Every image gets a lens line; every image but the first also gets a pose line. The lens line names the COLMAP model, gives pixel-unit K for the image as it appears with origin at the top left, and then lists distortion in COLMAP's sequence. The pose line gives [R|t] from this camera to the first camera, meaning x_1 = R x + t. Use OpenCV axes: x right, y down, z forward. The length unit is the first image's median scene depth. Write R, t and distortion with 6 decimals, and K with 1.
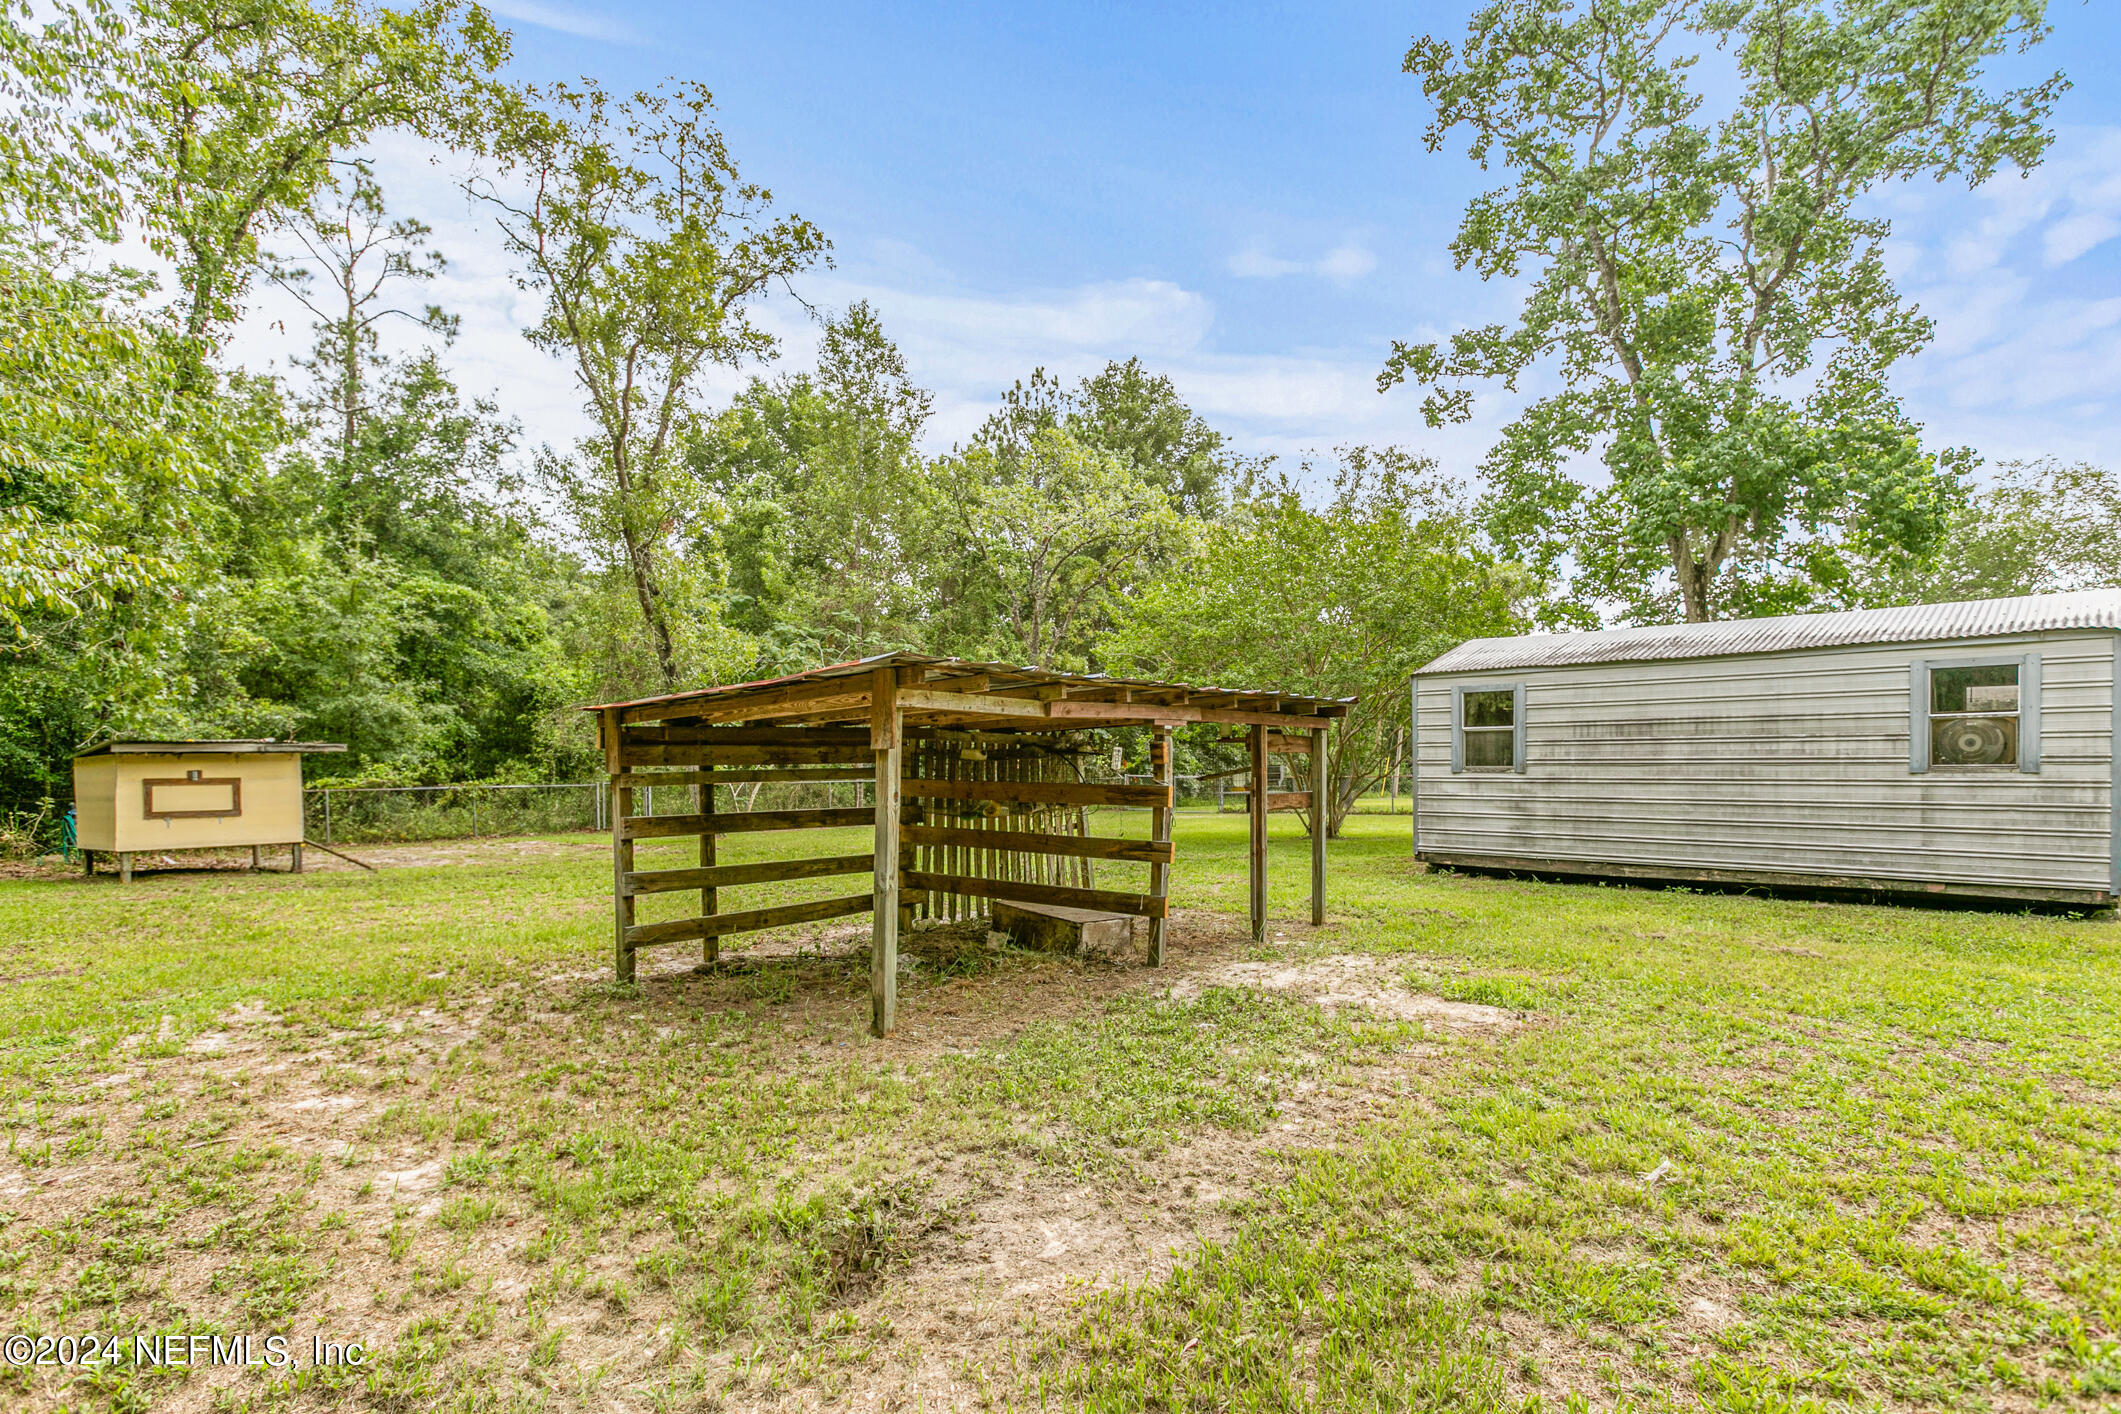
lens RADIAL K [[1097.6, 0, 1058.5], [0, 1097.6, 770.5], [0, 0, 1]] dist [-0.001052, -0.000217]
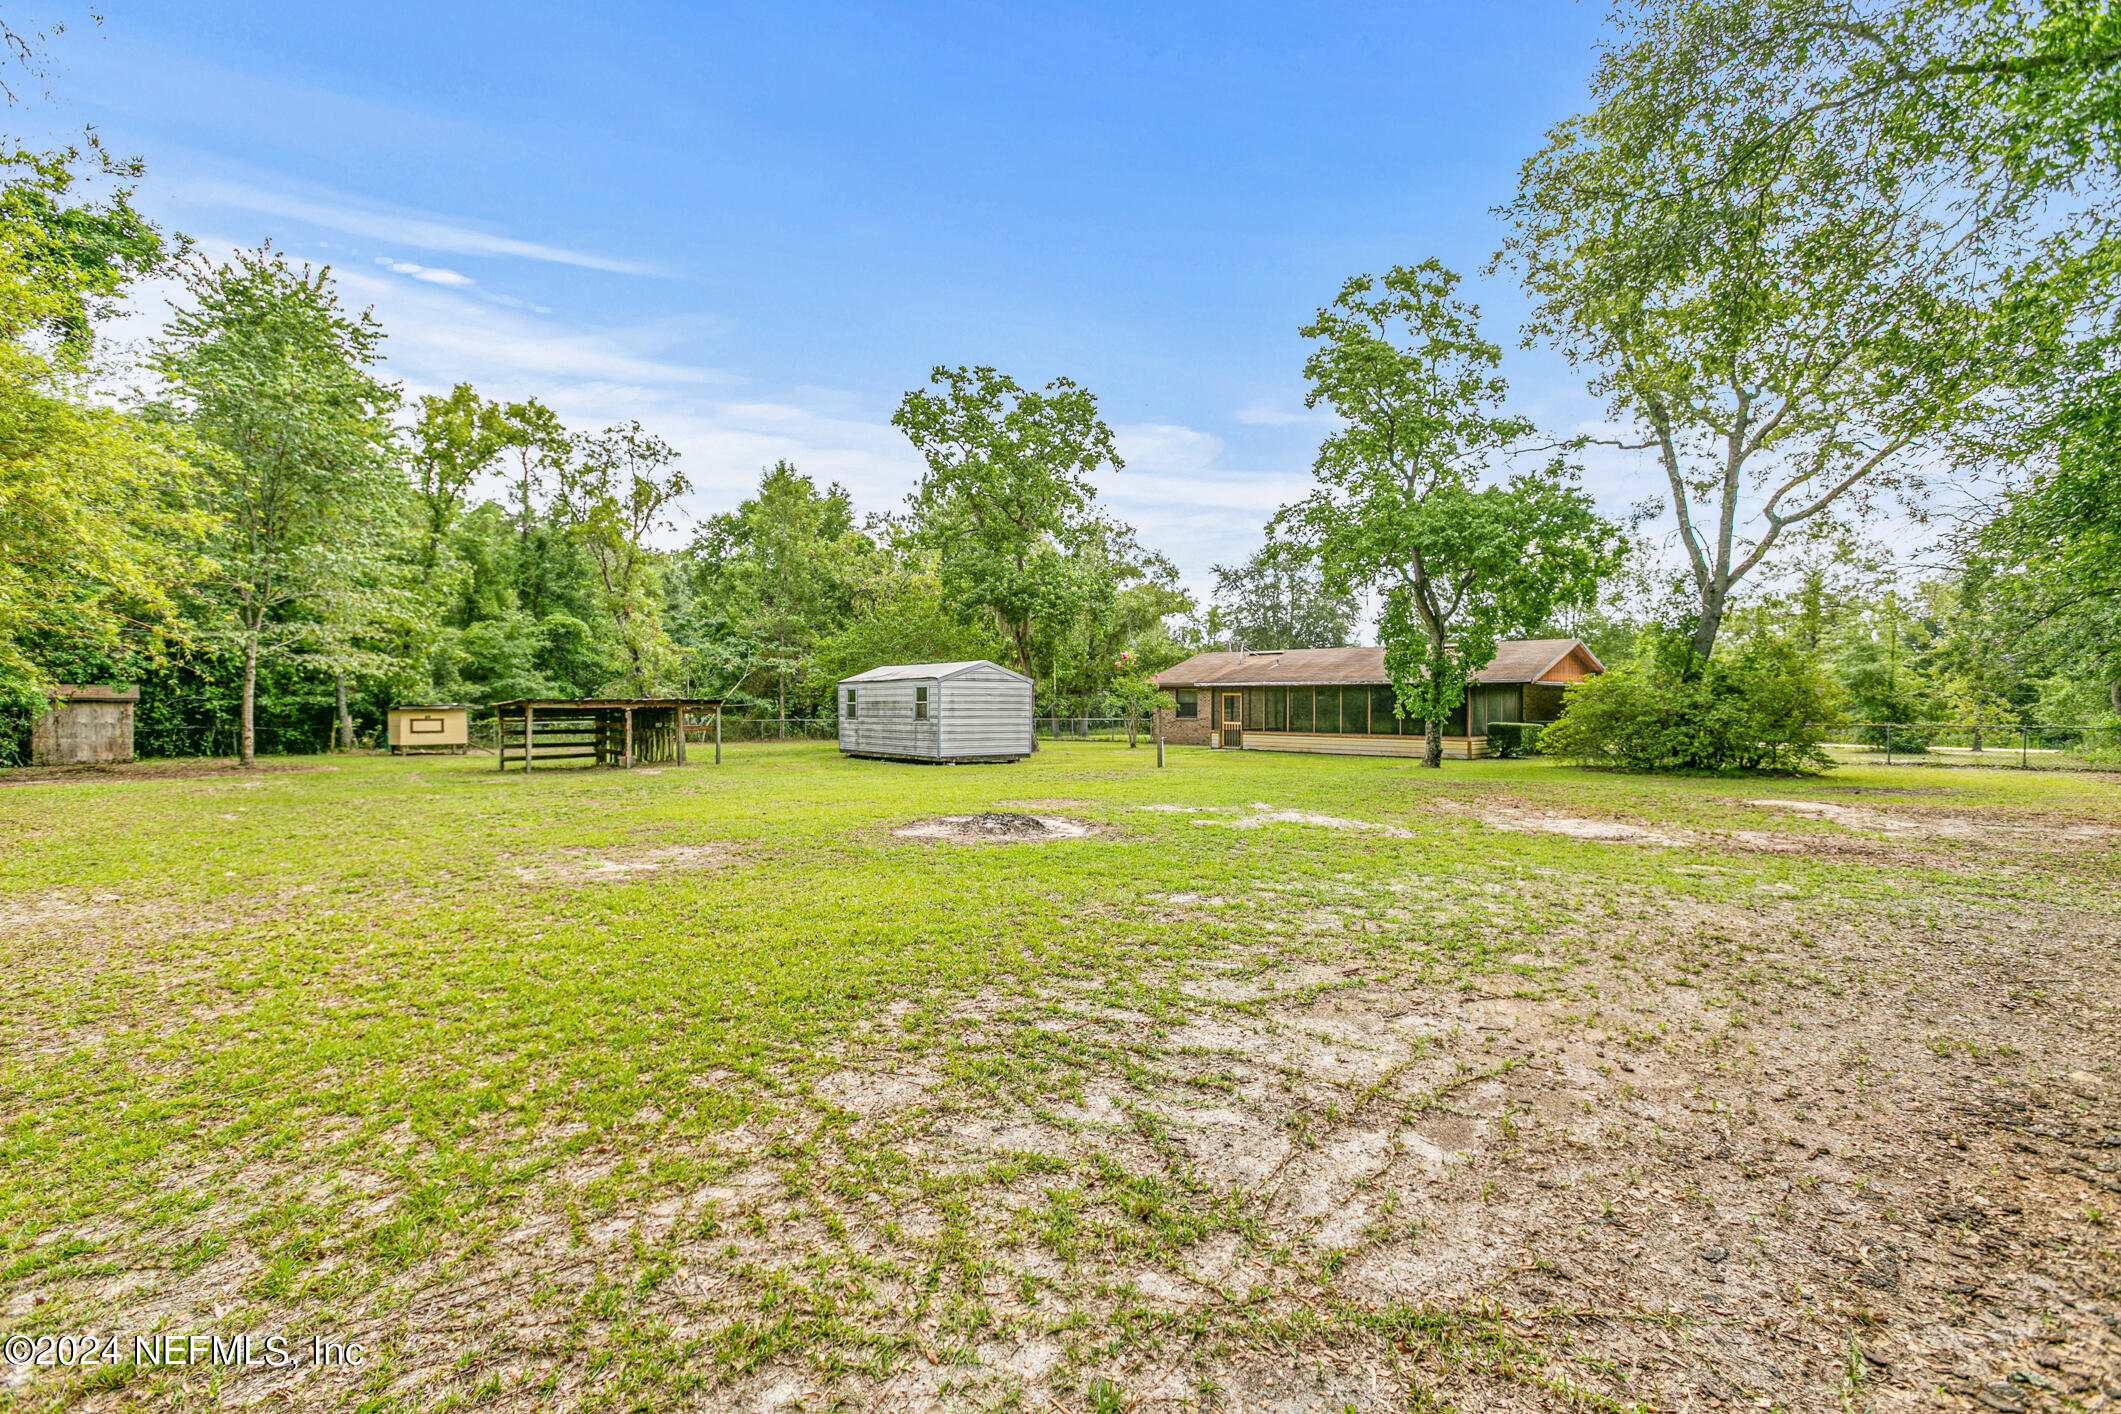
lens RADIAL K [[946.3, 0, 1060.5], [0, 946.3, 707.0], [0, 0, 1]] dist [-0.000906, -0.000037]
pose [[0.992034, 0.005632, -0.125843, 1.053989], [-0.006127, 0.999975, -0.003549, -0.022495], [0.125820, 0.004291, 0.992044, -1.118931]]
